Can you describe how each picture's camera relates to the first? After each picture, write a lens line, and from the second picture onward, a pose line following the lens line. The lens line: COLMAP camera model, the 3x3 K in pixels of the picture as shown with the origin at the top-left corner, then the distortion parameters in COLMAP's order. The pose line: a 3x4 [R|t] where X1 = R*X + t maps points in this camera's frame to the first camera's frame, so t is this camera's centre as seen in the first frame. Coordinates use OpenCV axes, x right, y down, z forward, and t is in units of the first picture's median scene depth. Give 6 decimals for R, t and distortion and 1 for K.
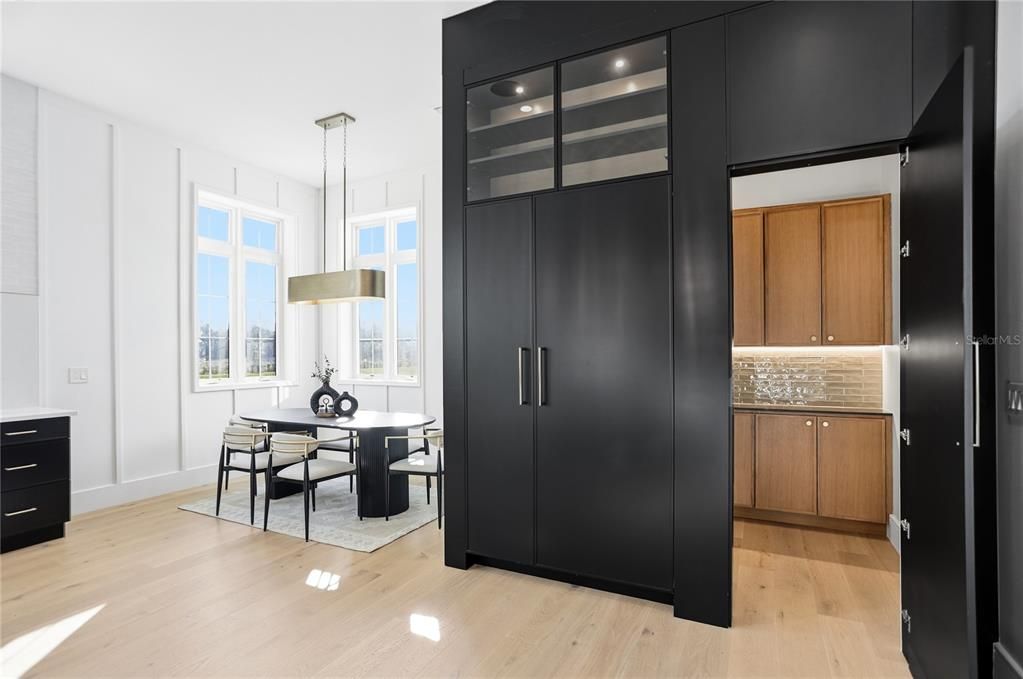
lens RADIAL K [[498.0, 0, 511.2], [0, 498.0, 356.5], [0, 0, 1]] dist [0.000596, 0.001106]
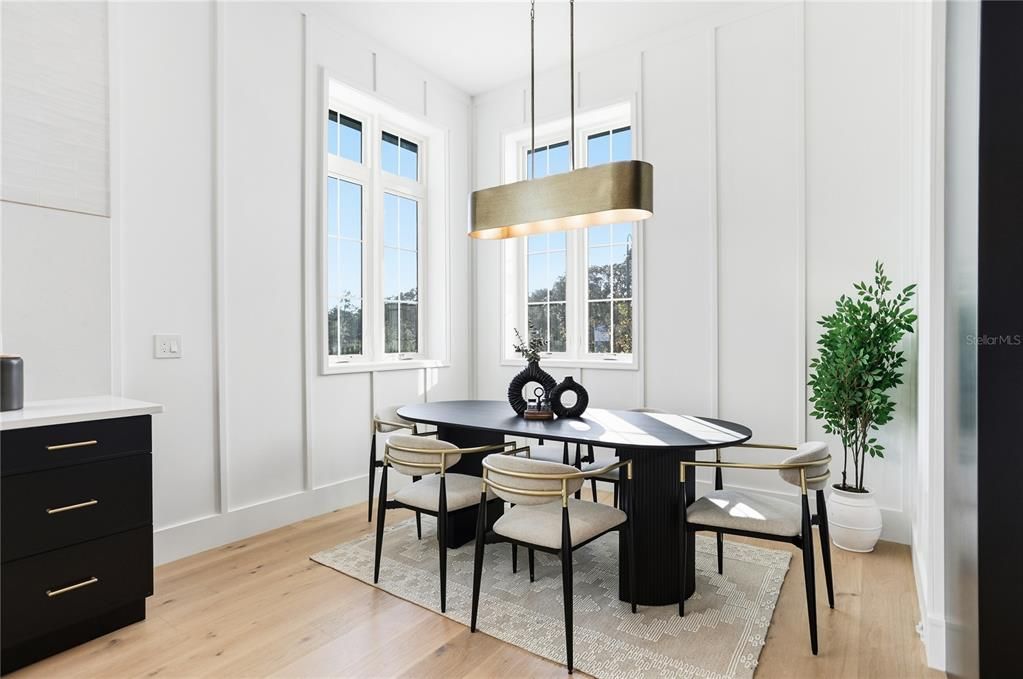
lens RADIAL K [[502.0, 0, 511.5], [0, 502.0, 339.5], [0, 0, 1]] dist [-0.034779, 0.019833]
pose [[0.991694, -0.000660, -0.128617, -0.326946], [0.000303, 0.999996, -0.002800, 0.028279], [0.128618, 0.002738, 0.991690, 0.399024]]
